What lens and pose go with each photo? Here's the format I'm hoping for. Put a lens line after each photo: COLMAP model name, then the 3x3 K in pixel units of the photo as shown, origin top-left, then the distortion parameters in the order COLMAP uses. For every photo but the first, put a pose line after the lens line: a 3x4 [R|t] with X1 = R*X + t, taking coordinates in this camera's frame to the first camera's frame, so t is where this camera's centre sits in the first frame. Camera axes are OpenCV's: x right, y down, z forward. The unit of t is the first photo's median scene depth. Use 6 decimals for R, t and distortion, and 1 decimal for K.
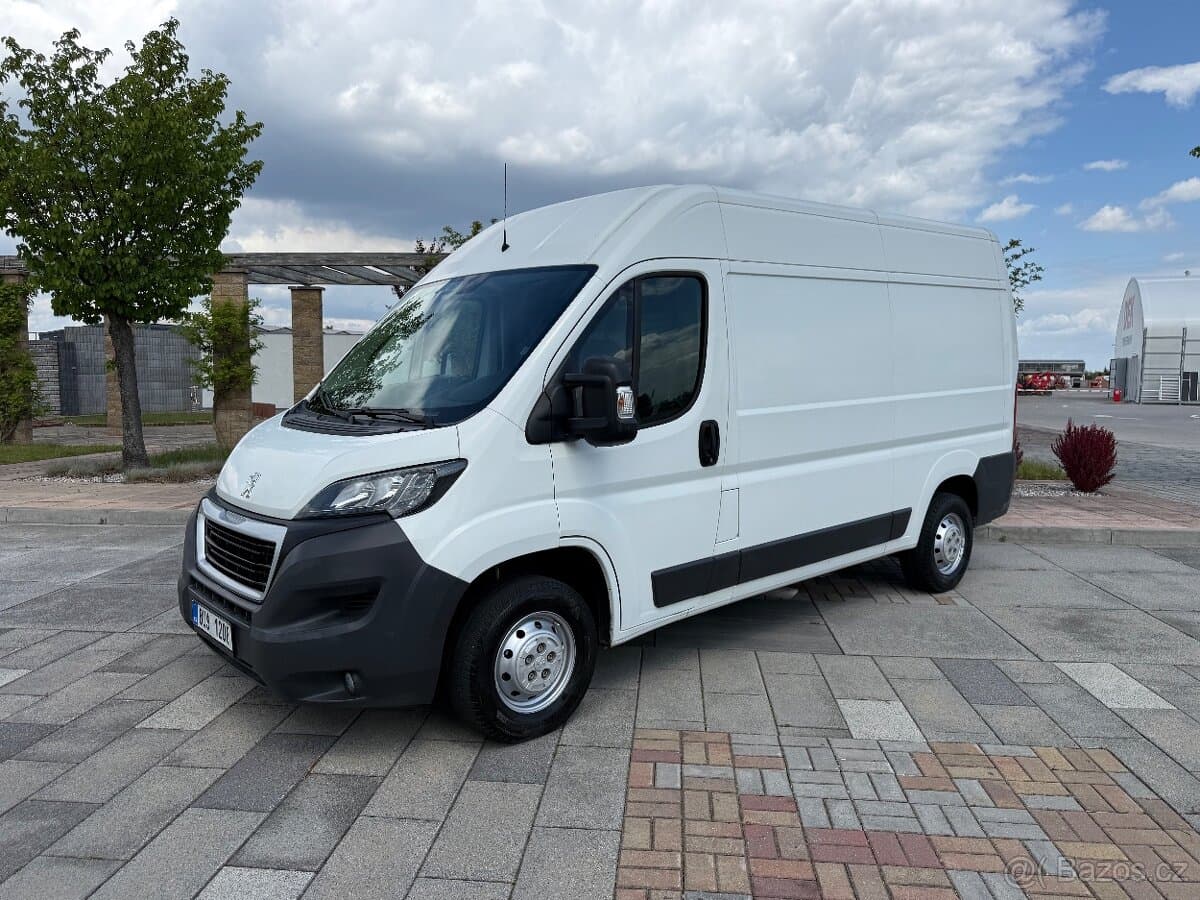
lens RADIAL K [[850.8, 0, 595.5], [0, 850.8, 450.7], [0, 0, 1]] dist [0.007353, -0.007100]
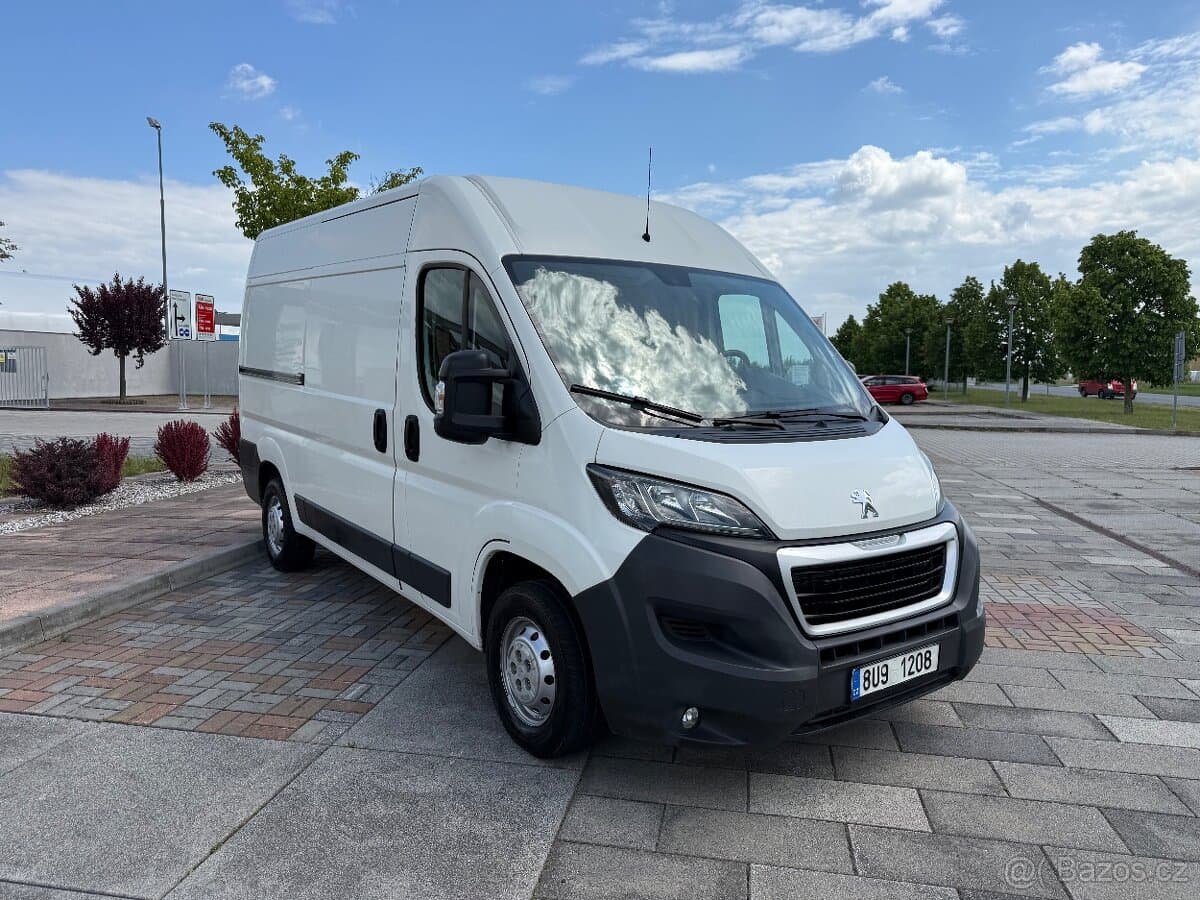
lens RADIAL K [[850.8, 0, 595.5], [0, 850.8, 450.7], [0, 0, 1]] dist [0.007353, -0.007100]
pose [[0.091680, -0.098649, 0.990890, -1.240232], [0.082499, 0.992412, 0.091167, -0.111610], [-0.992365, 0.073389, 0.099123, 1.140973]]
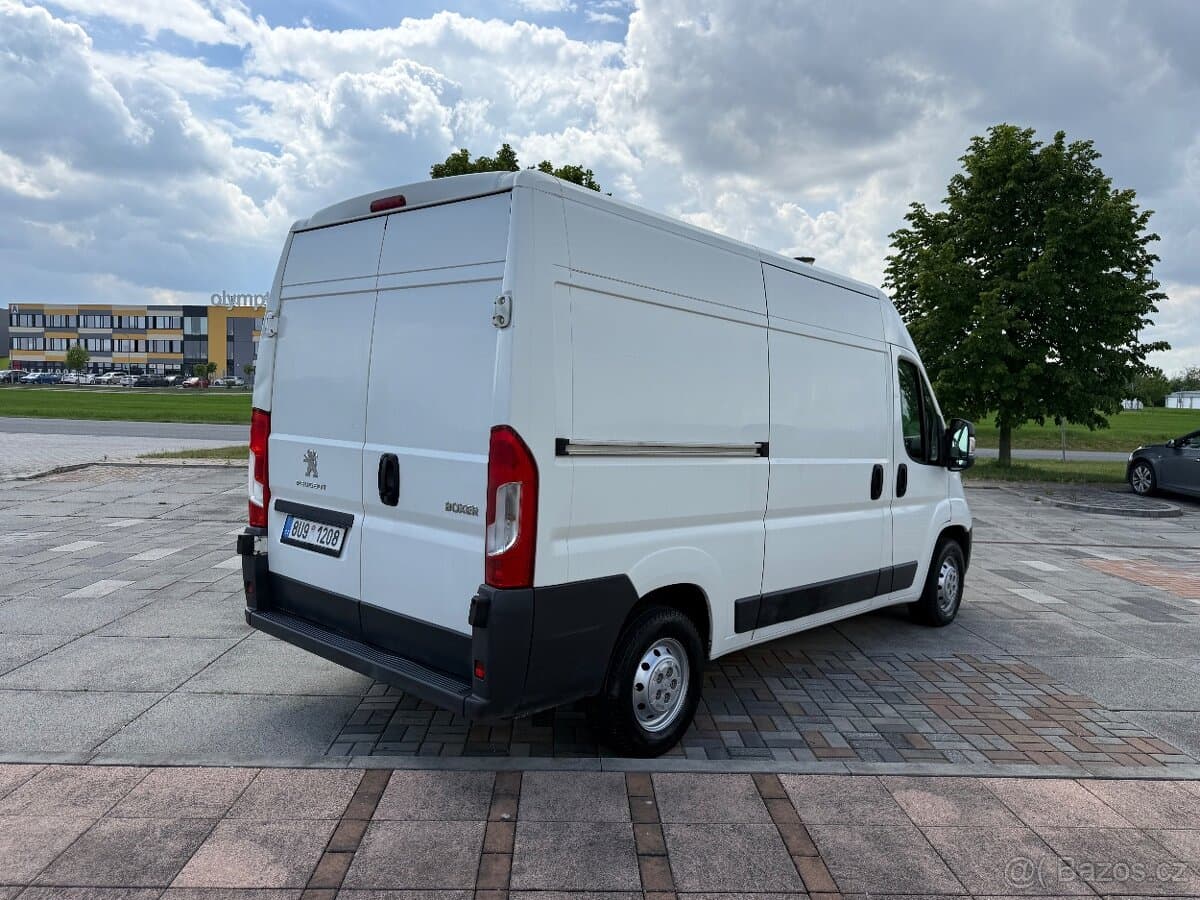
lens RADIAL K [[850.8, 0, 595.5], [0, 850.8, 450.7], [0, 0, 1]] dist [0.007353, -0.007100]
pose [[-0.994351, -0.026167, -0.102867, 0.473194], [-0.041968, 0.987088, 0.154585, -0.305153], [0.097494, 0.158029, -0.982610, 2.856954]]
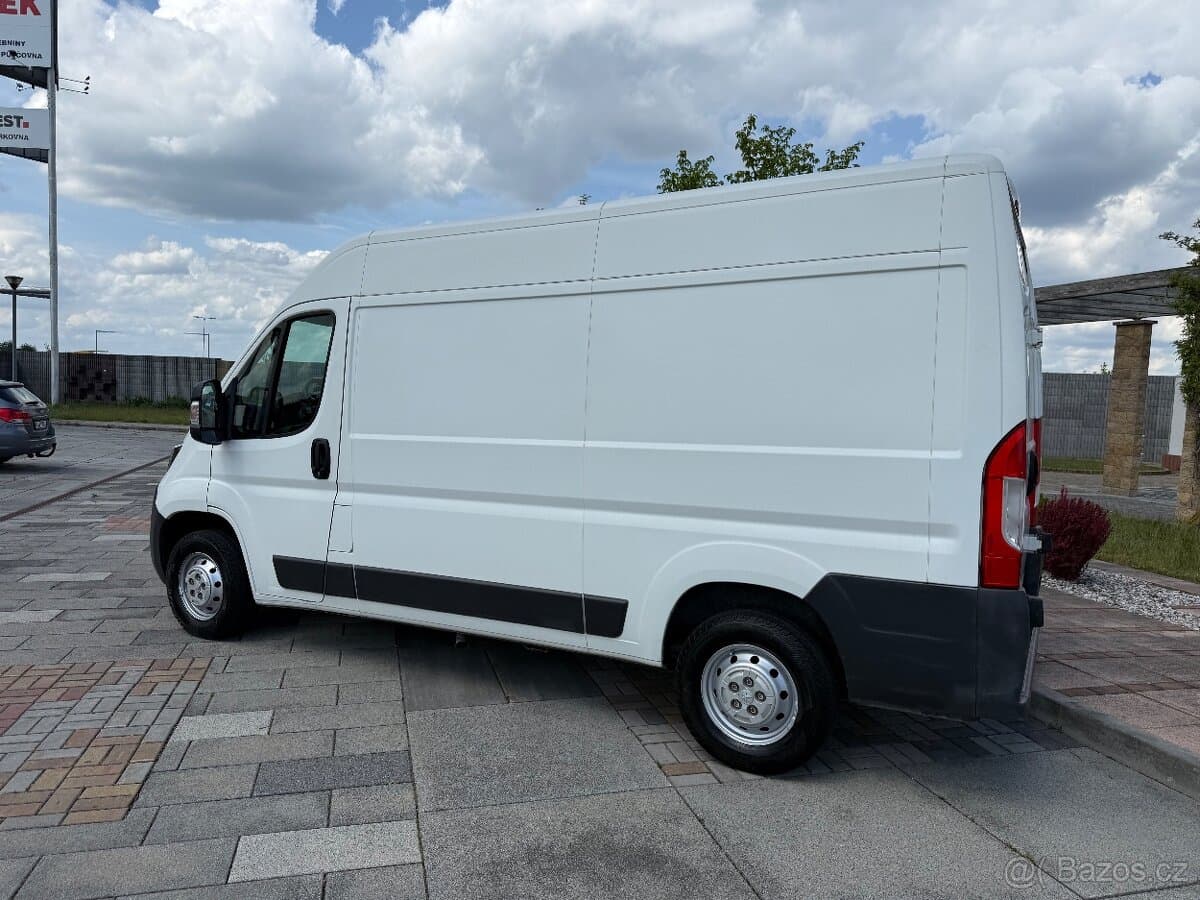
lens RADIAL K [[855.9, 0, 600.0], [0, 855.9, 450.0], [0, 0, 1]] dist [0.061467, -0.070201]
pose [[0.339822, 0.069236, -0.937938, 1.447751], [-0.123481, 0.991938, 0.028484, -0.108019], [0.932348, 0.106138, 0.345632, 1.011766]]
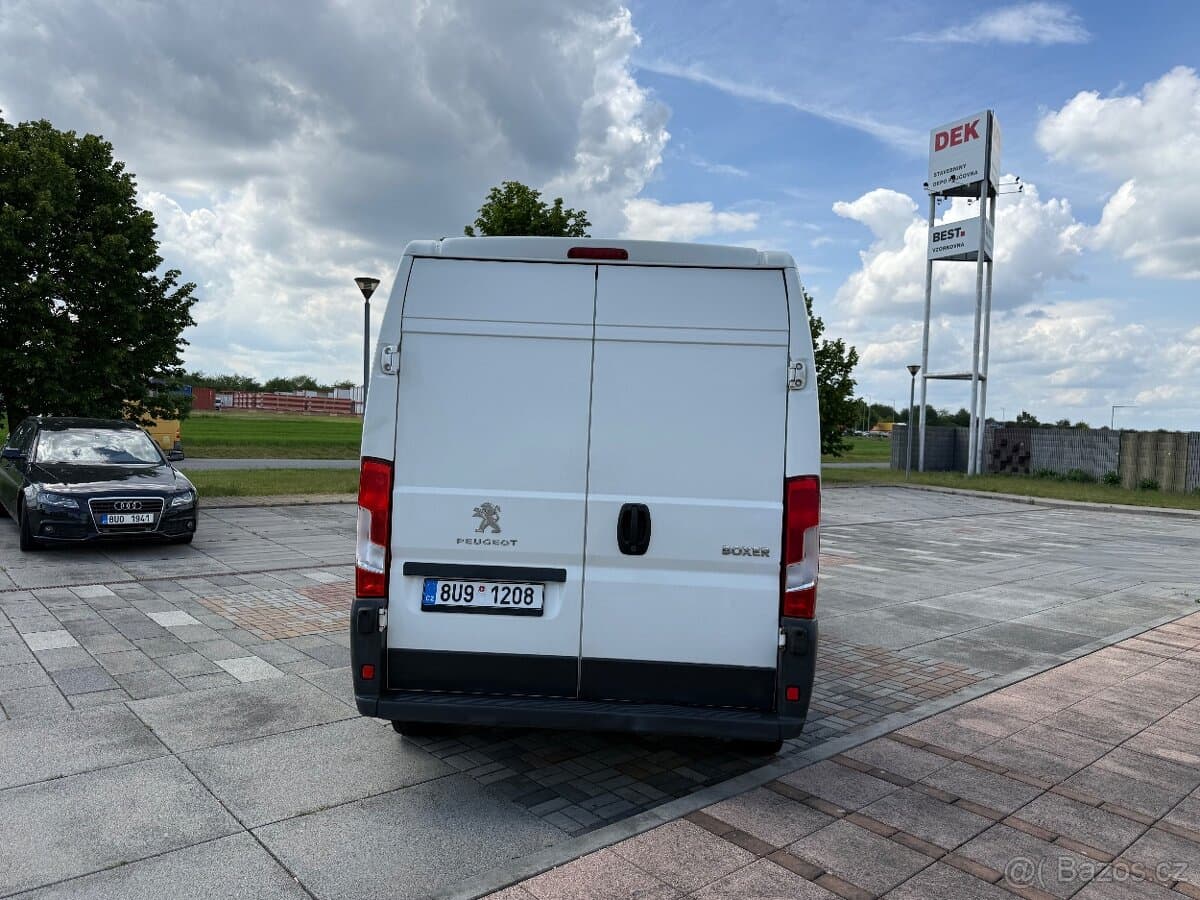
lens RADIAL K [[846.6, 0, 592.4], [0, 846.6, 452.0], [0, 0, 1]] dist [0.098574, -0.155591]
pose [[-0.698638, -0.012291, -0.715370, 1.333924], [-0.108436, 0.990122, 0.088887, -0.283855], [0.707211, 0.139671, -0.693069, 2.522914]]
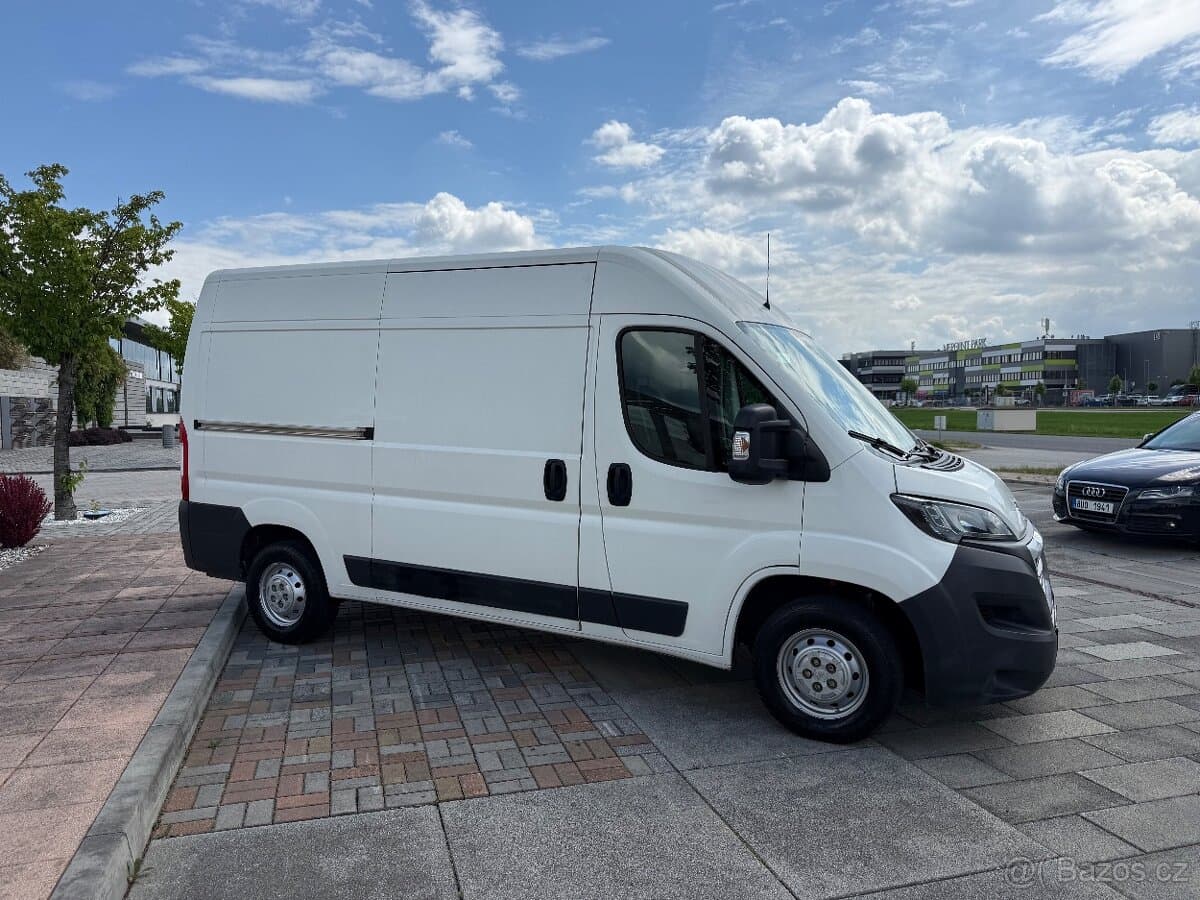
lens RADIAL K [[850.8, 0, 595.5], [0, 850.8, 450.7], [0, 0, 1]] dist [0.007353, -0.007100]
pose [[-0.365070, -0.049971, 0.929638, -1.253423], [0.091817, 0.991758, 0.089367, -0.199878], [-0.926441, 0.117982, -0.357473, 1.905097]]
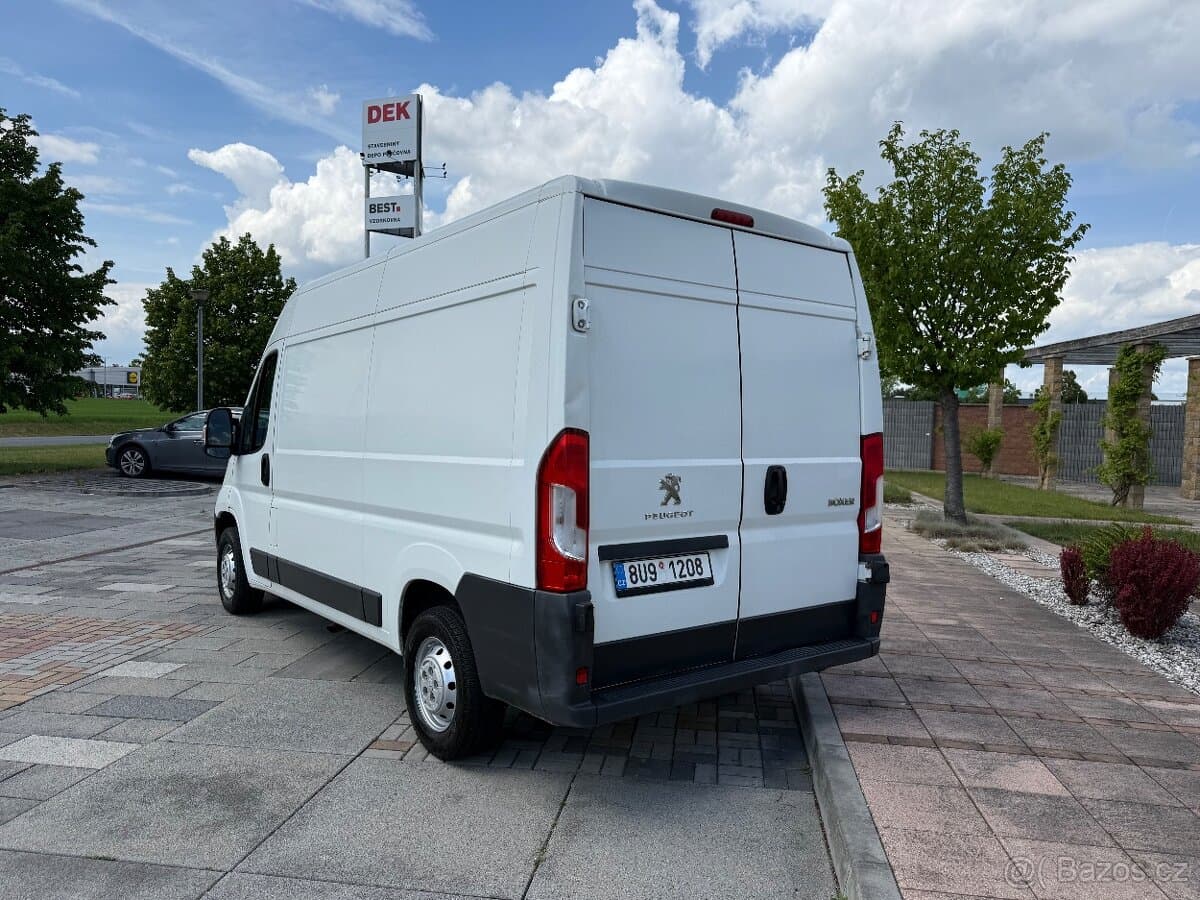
lens RADIAL K [[855.9, 0, 600.0], [0, 855.9, 450.0], [0, 0, 1]] dist [0.061467, -0.070201]
pose [[-0.066179, 0.032681, -0.997272, 1.643796], [-0.120764, 0.991854, 0.040517, -0.178900], [0.990473, 0.123116, -0.061694, 1.747303]]
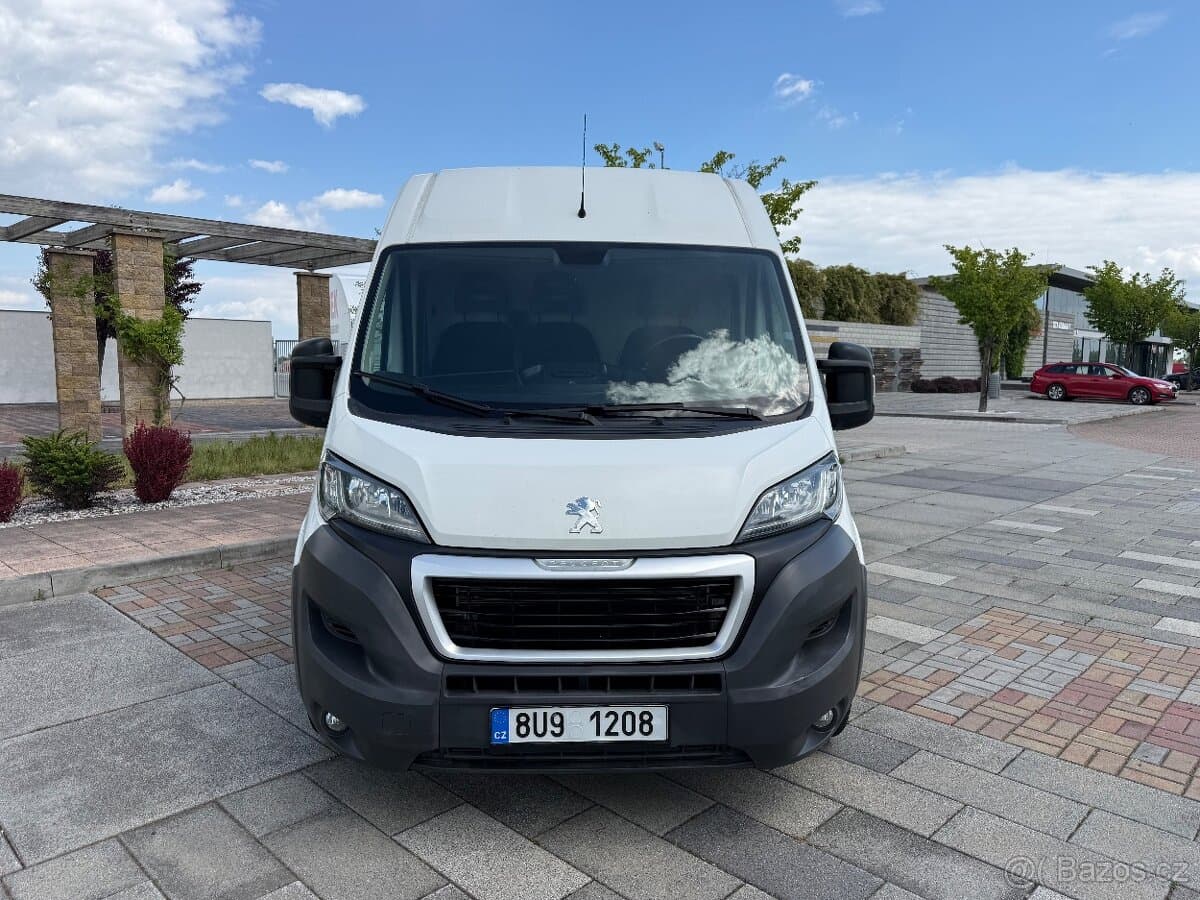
lens RADIAL K [[855.6, 0, 599.6], [0, 855.6, 431.6], [0, 0, 1]] dist [0.000892, -0.001479]
pose [[0.632386, -0.065629, 0.771868, -0.912907], [0.069485, 0.997194, 0.027859, -0.047696], [-0.771531, 0.036016, 0.635172, 0.512696]]
